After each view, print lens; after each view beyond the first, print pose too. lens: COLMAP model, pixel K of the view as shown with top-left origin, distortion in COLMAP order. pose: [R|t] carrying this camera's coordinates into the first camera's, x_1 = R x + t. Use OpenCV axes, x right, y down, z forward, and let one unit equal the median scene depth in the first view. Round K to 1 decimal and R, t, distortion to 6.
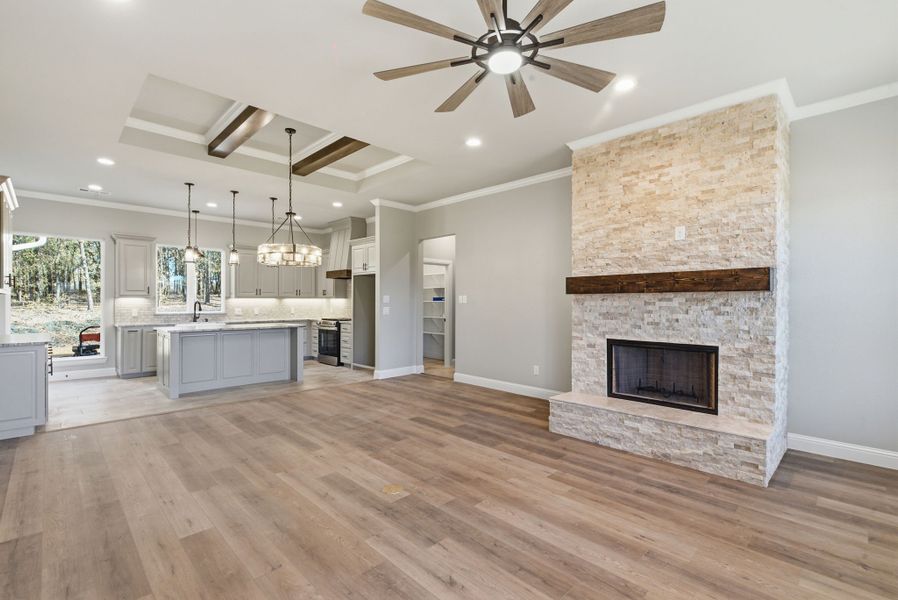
lens RADIAL K [[413.0, 0, 441.5], [0, 413.0, 300.9], [0, 0, 1]] dist [0.007277, -0.003688]
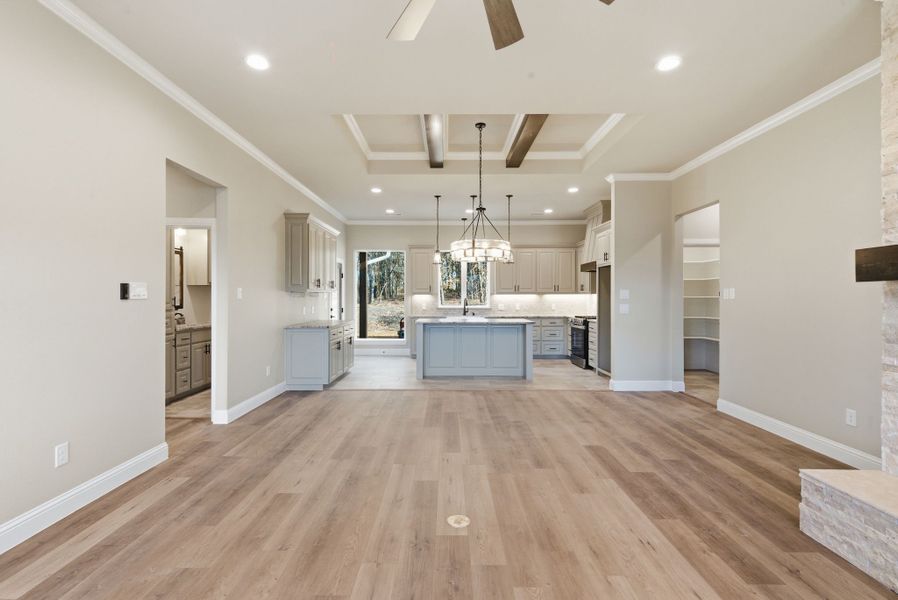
lens RADIAL K [[413.0, 0, 438.5], [0, 413.0, 298.2], [0, 0, 1]] dist [0.007277, -0.003688]
pose [[0.709197, -0.000375, -0.705010, 0.310000], [0.002229, 0.999996, 0.001711, 0.001701], [0.705007, -0.002785, 0.709195, 0.264614]]
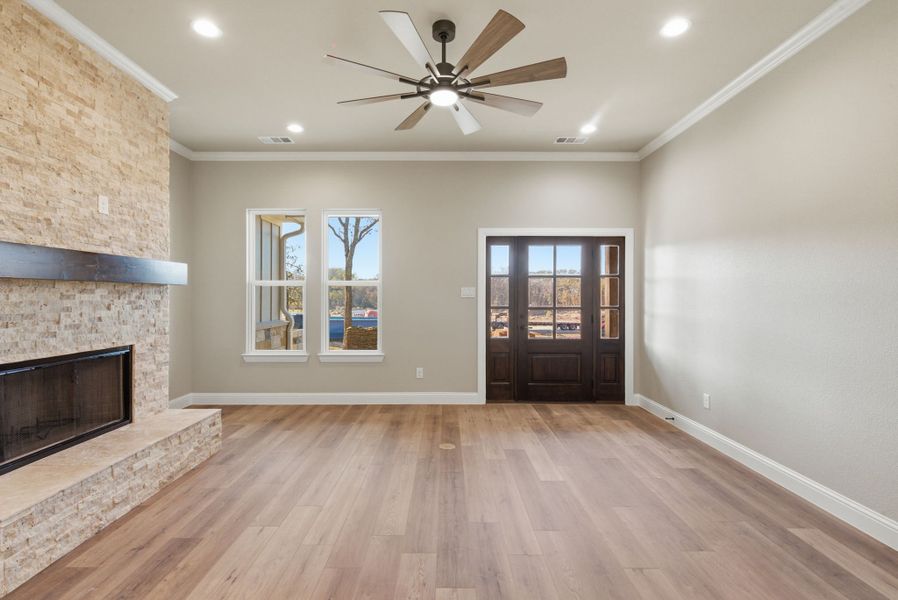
lens RADIAL K [[413.0, 0, 448.3], [0, 413.0, 295.4], [0, 0, 1]] dist [0.007277, -0.003688]
pose [[-0.727912, -0.002034, 0.685667, -0.367760], [-0.006547, 0.999971, -0.003984, 0.002369], [-0.685639, -0.007389, -0.727904, 1.001559]]
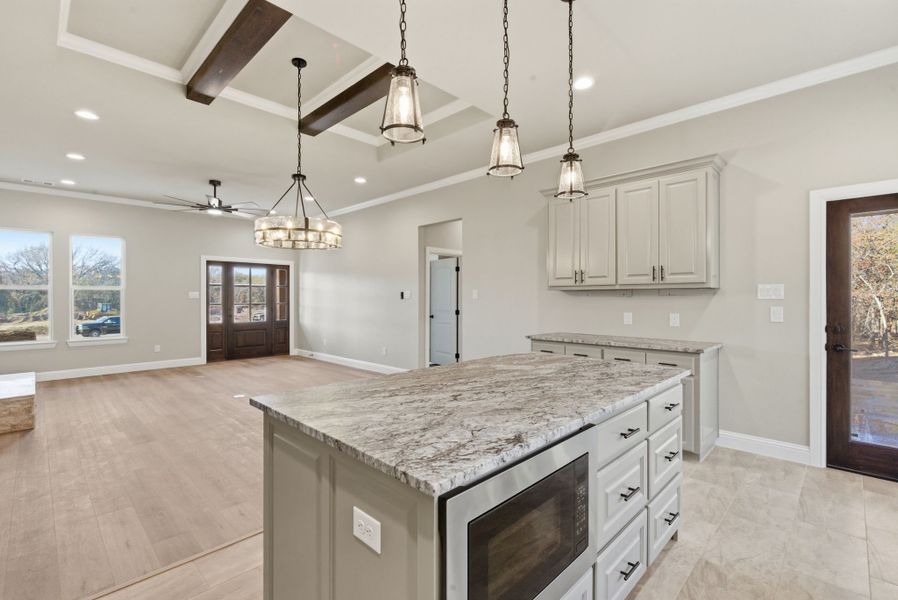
lens RADIAL K [[413.0, 0, 443.3], [0, 413.0, 300.0], [0, 0, 1]] dist [0.007277, -0.003688]
pose [[-0.999755, -0.004906, -0.021571, -0.705077], [-0.005022, 0.999973, 0.005326, -0.005223], [0.021545, 0.005433, -0.999753, 2.042966]]
